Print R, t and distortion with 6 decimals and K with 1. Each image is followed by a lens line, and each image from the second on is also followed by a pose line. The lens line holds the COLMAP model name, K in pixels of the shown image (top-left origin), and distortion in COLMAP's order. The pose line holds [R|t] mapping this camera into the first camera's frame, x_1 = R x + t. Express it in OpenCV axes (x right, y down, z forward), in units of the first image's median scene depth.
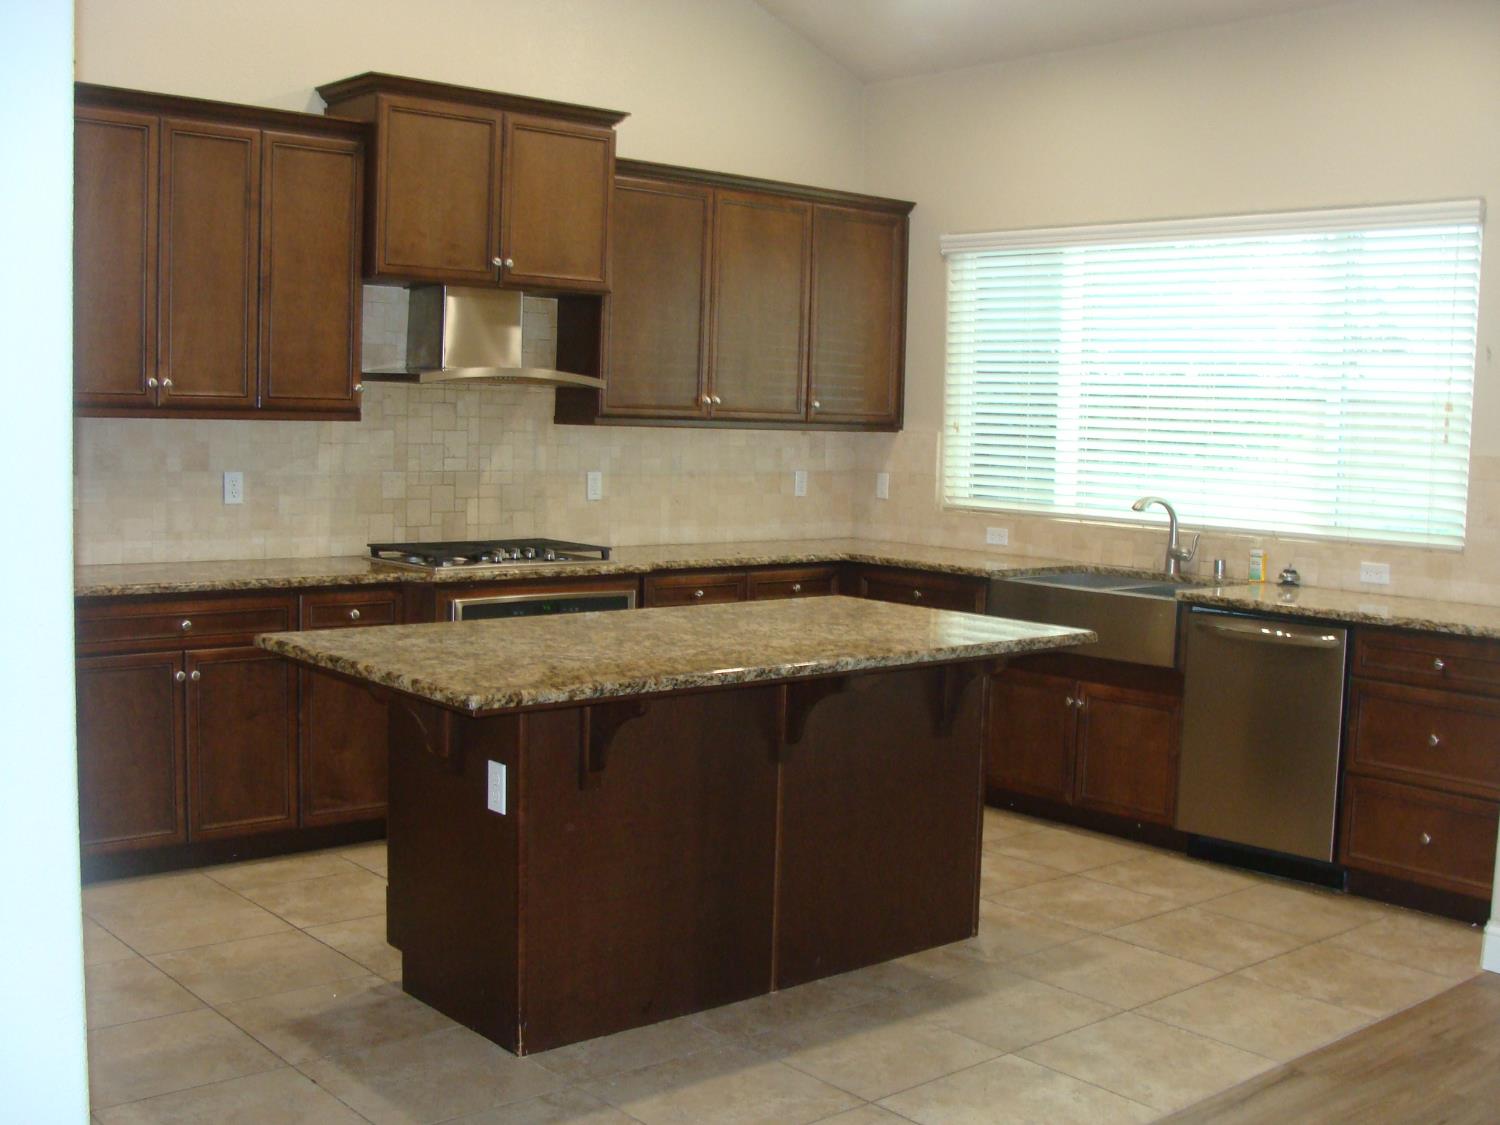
lens RADIAL K [[1686.5, 0, 754.7], [0, 1686.5, 582.2], [0, 0, 1]] dist [-0.210253, 0.238918]
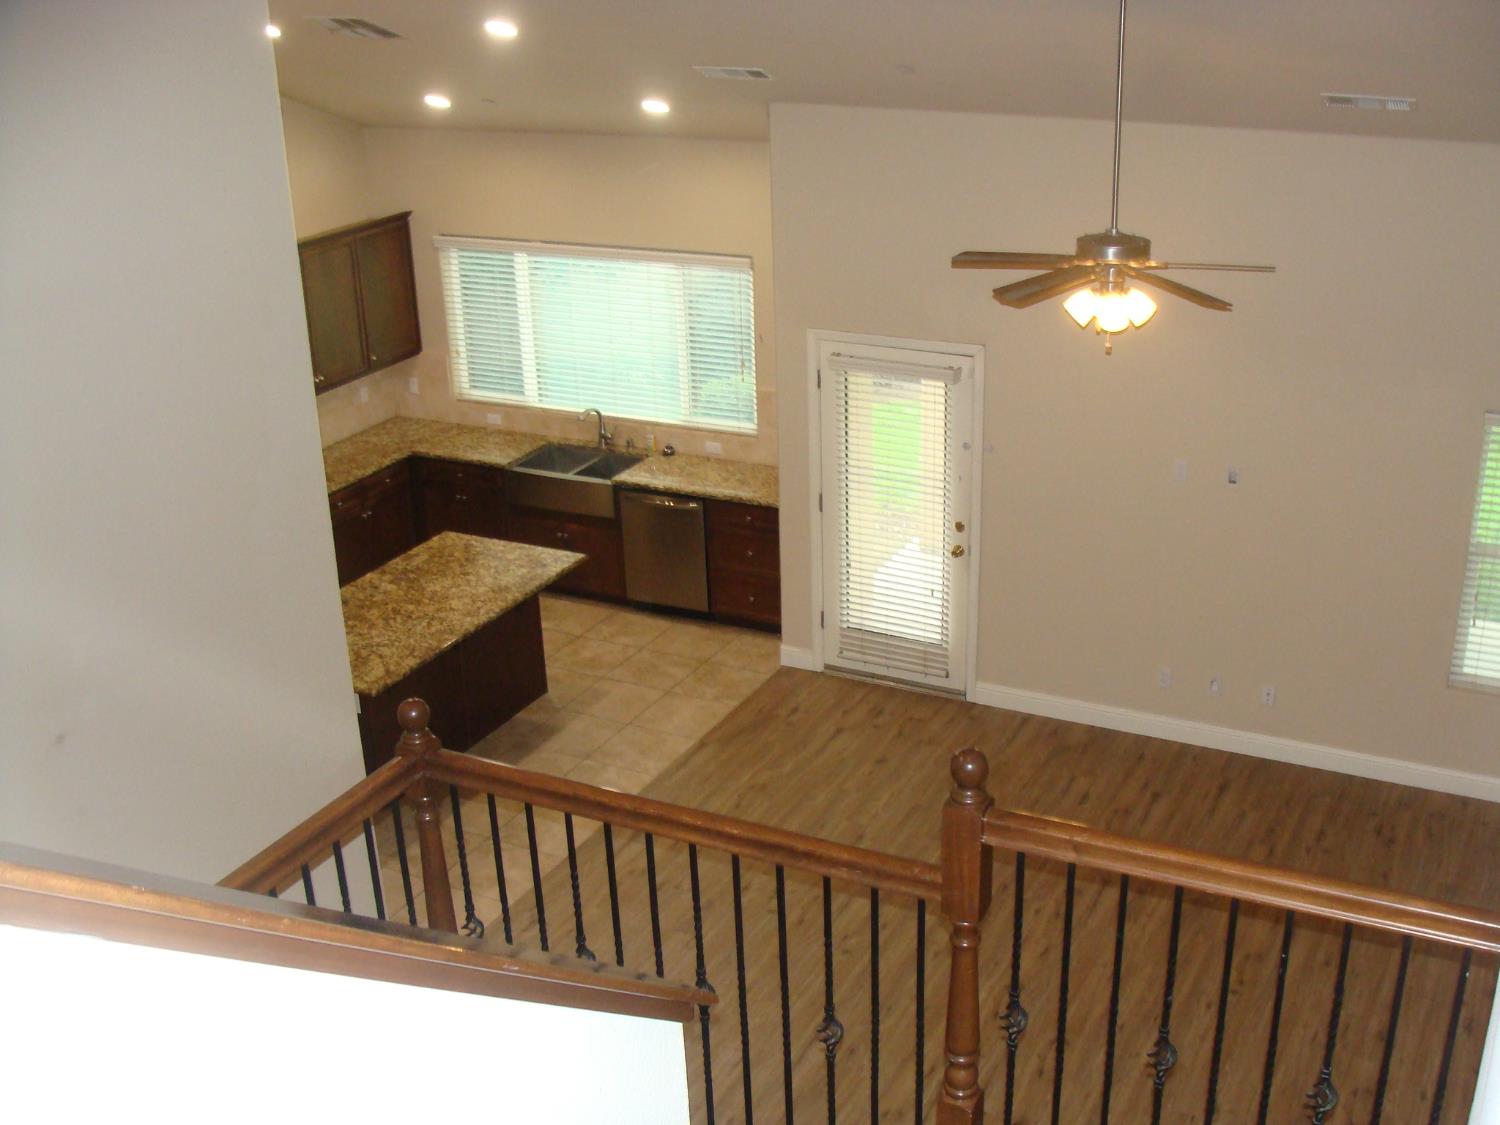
lens RADIAL K [[1686.5, 0, 754.7], [0, 1686.5, 582.2], [0, 0, 1]] dist [-0.210253, 0.238918]
pose [[0.925309, -0.196878, 0.324101, -0.265229], [0.097060, 0.949157, 0.299467, -0.493092], [-0.366582, -0.245643, 0.897373, -0.890831]]
